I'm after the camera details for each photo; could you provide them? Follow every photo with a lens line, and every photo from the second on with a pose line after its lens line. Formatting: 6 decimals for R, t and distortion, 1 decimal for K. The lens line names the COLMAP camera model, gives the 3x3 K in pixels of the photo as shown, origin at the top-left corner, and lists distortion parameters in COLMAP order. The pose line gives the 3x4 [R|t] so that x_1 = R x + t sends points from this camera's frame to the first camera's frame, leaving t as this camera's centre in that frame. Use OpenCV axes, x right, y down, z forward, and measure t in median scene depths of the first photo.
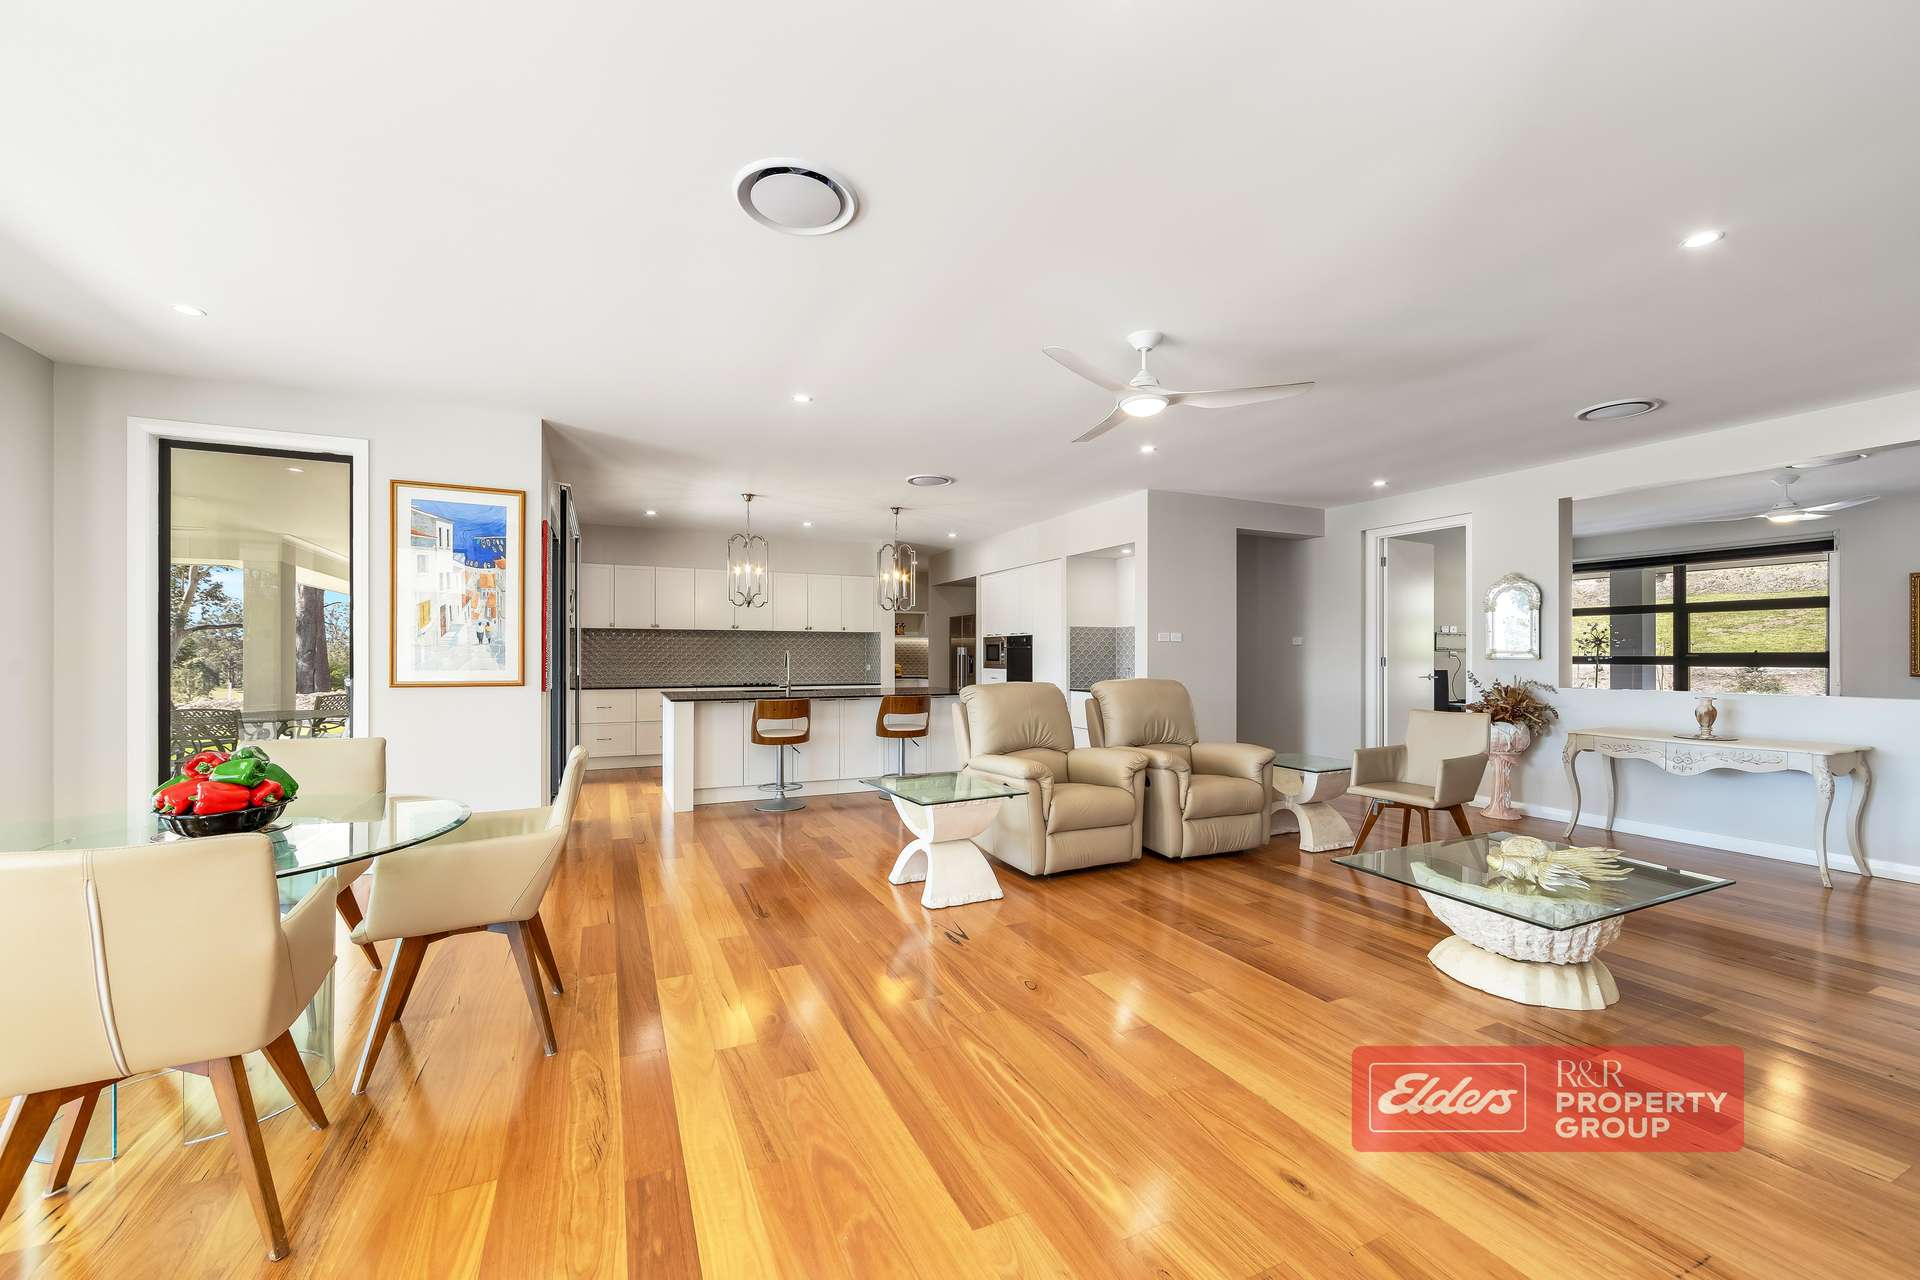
lens RADIAL K [[778.5, 0, 972.9], [0, 778.5, 668.2], [0, 0, 1]] dist [-0.003804, -0.000061]
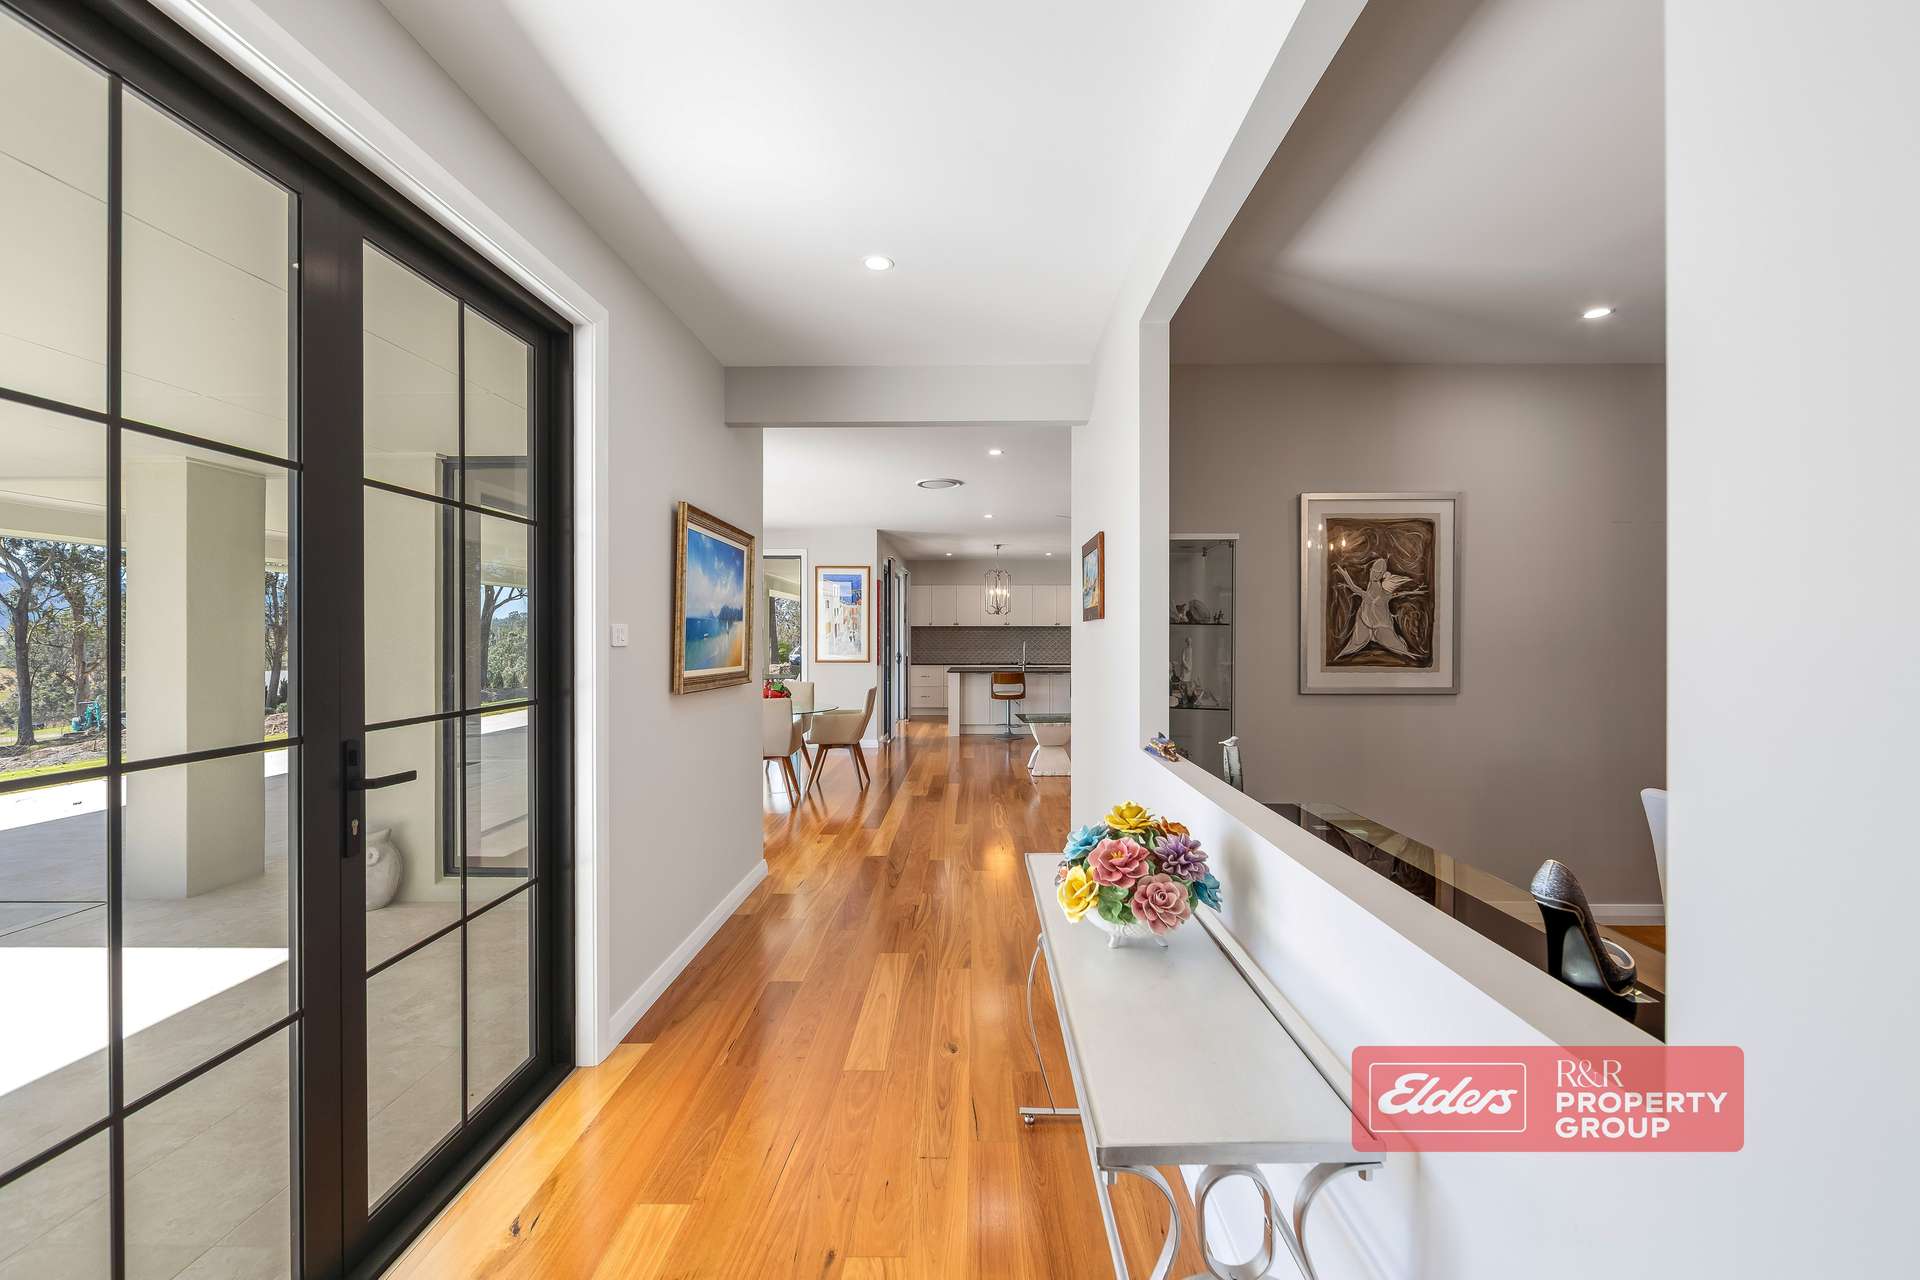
lens RADIAL K [[778.5, 0, 963.1], [0, 778.5, 643.5], [0, 0, 1]] dist [-0.003804, -0.000061]
pose [[0.898453, -0.000589, -0.439070, 0.398898], [-0.002192, 0.999981, -0.005826, -0.011920], [0.439065, 0.006197, 0.898434, -0.532801]]
